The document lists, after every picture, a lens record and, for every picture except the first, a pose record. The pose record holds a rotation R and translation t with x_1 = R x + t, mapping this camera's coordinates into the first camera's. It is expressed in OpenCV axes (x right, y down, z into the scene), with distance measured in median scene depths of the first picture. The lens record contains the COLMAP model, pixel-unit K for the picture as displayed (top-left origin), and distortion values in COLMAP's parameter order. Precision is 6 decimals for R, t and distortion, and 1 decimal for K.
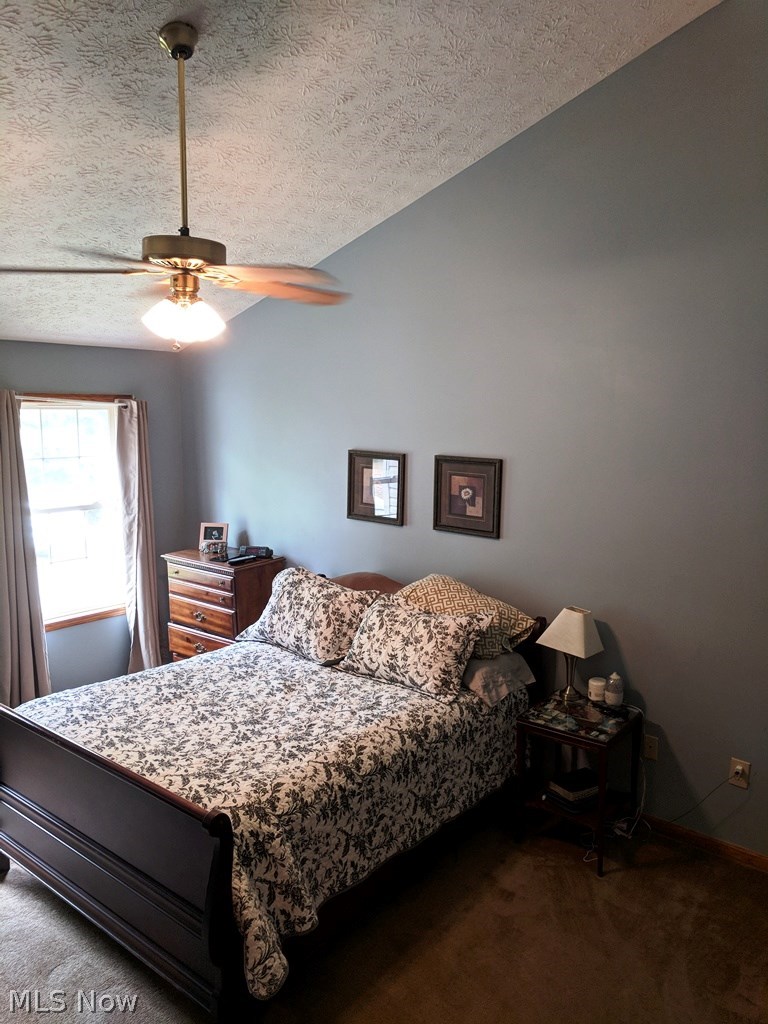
lens RADIAL K [[778.8, 0, 384.0], [0, 778.8, 512.0], [0, 0, 1]] dist [0.038326, -0.003398]
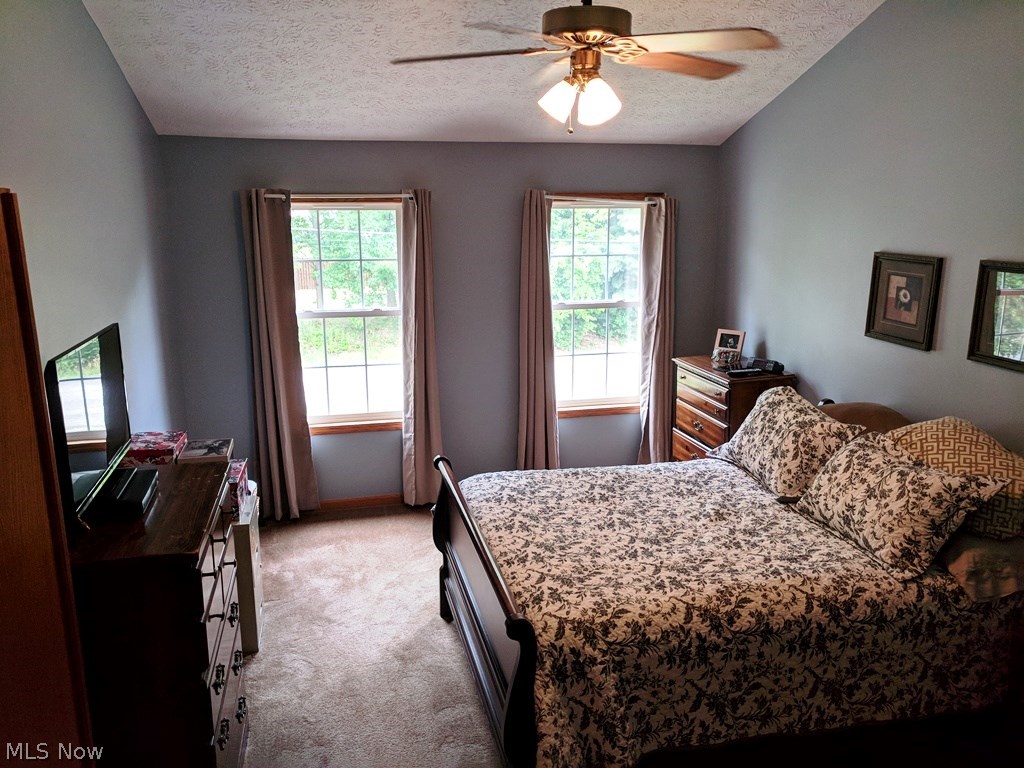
lens RADIAL K [[778.8, 0, 512.0], [0, 778.8, 384.0], [0, 0, 1]] dist [0.038326, -0.003398]
pose [[0.804578, 0.122162, -0.581146, 0.188380], [-0.073247, 0.991554, 0.107026, -0.004565], [0.589312, -0.043544, 0.806731, 0.136340]]
